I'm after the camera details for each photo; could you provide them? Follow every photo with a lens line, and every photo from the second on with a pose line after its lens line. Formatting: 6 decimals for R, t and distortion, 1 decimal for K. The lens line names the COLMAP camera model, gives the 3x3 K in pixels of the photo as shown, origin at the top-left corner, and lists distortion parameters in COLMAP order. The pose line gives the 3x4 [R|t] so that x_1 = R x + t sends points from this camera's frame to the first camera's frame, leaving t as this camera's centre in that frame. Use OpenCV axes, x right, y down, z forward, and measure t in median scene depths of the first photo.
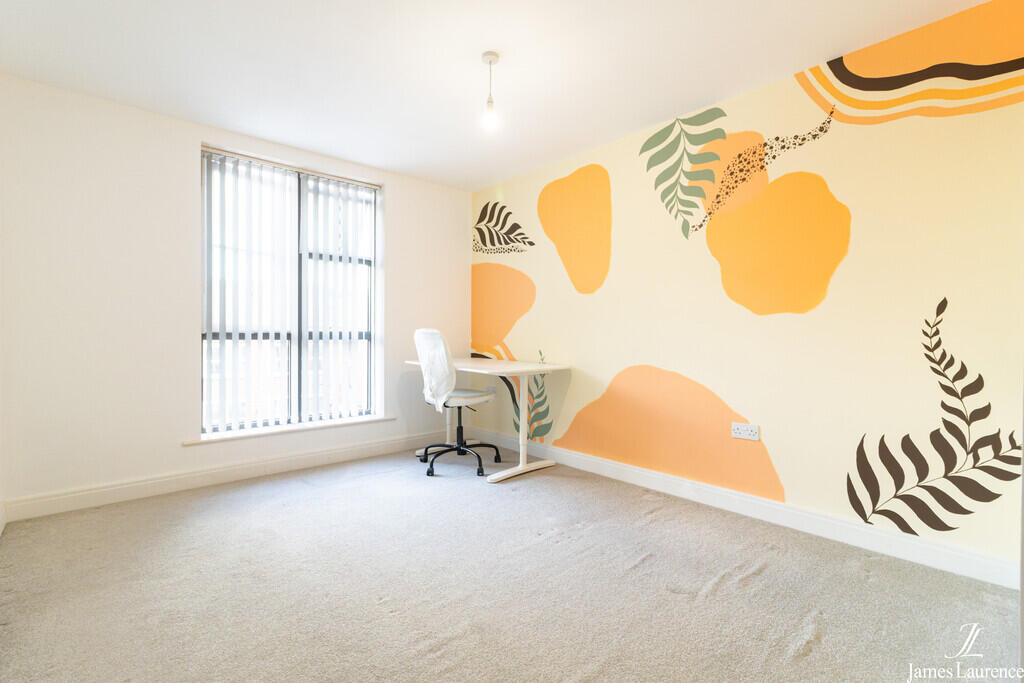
lens RADIAL K [[468.7, 0, 517.5], [0, 468.7, 337.1], [0, 0, 1]] dist [0.004494, 0.000917]
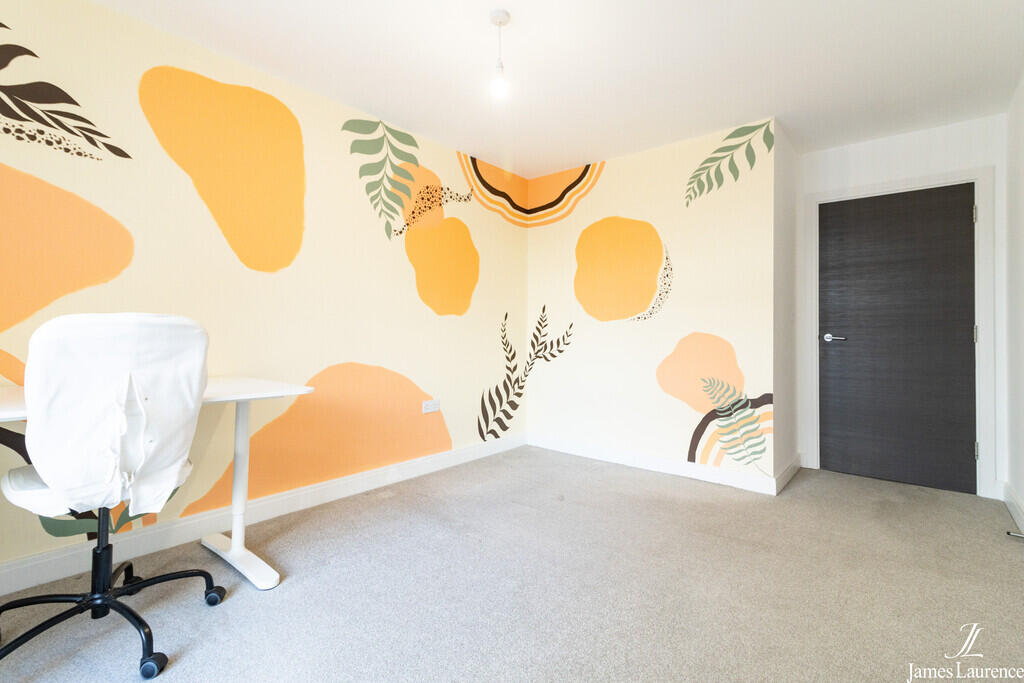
lens RADIAL K [[468.7, 0, 538.3], [0, 468.7, 322.6], [0, 0, 1]] dist [0.004494, 0.000917]
pose [[-0.162889, 0.015599, 0.986521, -0.812059], [-0.002213, 0.999867, -0.016176, -0.005476], [-0.986642, -0.004818, -0.162832, 0.916233]]
